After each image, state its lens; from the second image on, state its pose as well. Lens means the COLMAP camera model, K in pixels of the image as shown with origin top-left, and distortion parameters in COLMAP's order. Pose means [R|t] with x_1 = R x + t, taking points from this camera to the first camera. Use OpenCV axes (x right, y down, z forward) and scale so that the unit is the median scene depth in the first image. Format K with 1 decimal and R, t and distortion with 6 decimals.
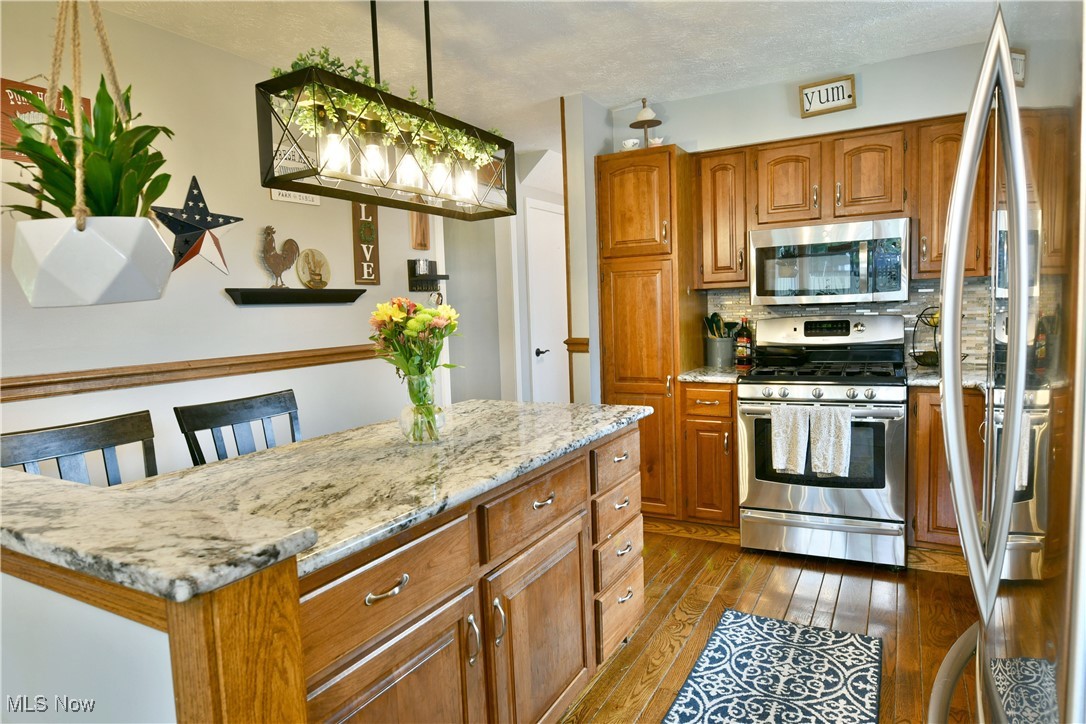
lens RADIAL K [[668.2, 0, 544.5], [0, 668.2, 366.8], [0, 0, 1]] dist [-0.016068, -0.005542]
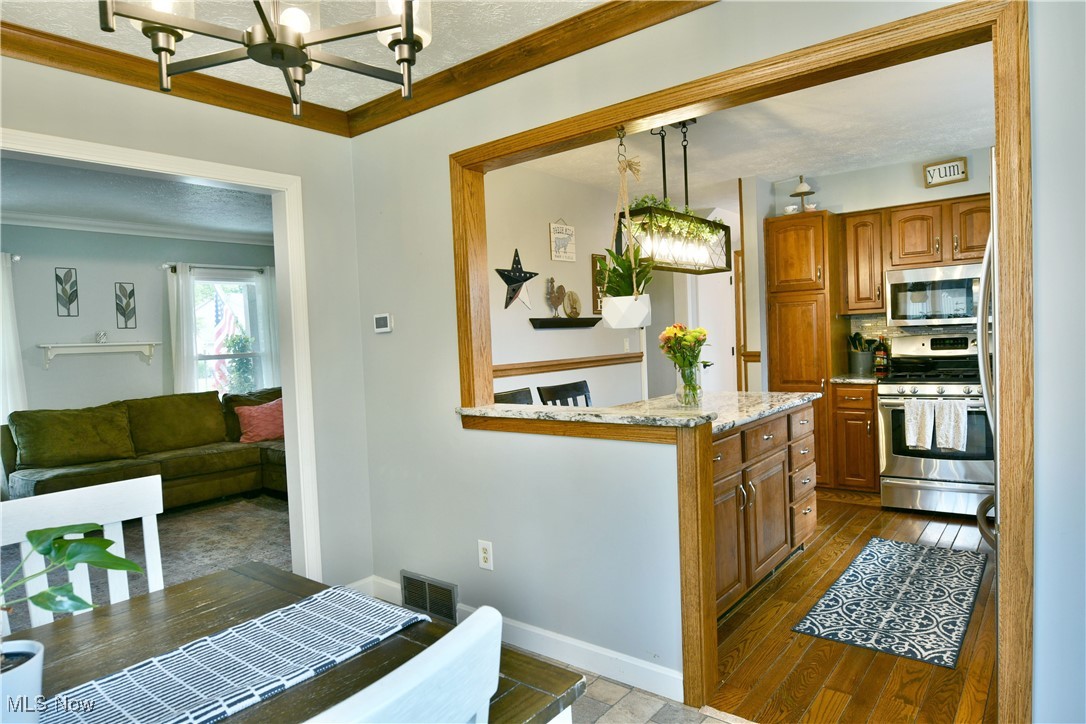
lens RADIAL K [[668.2, 0, 538.7], [0, 668.2, 363.7], [0, 0, 1]] dist [-0.016068, -0.005542]
pose [[0.984758, 0.000779, -0.173930, -0.159137], [-0.007791, 0.999184, -0.039636, 0.044239], [0.173757, 0.040387, 0.983960, -0.467574]]
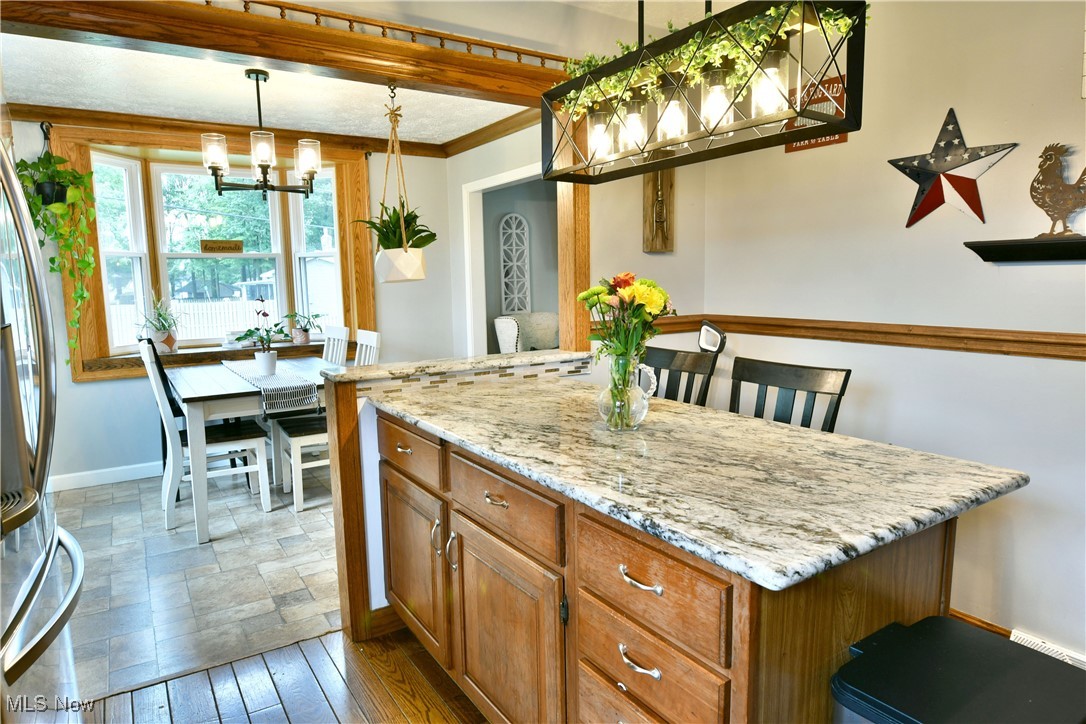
lens RADIAL K [[668.2, 0, 540.9], [0, 668.2, 365.9], [0, 0, 1]] dist [-0.016068, -0.005542]
pose [[-0.477340, 0.159521, -0.864118, 0.409104], [-0.043673, 0.977862, 0.204643, -0.096568], [0.877633, 0.135423, -0.459806, 0.801719]]
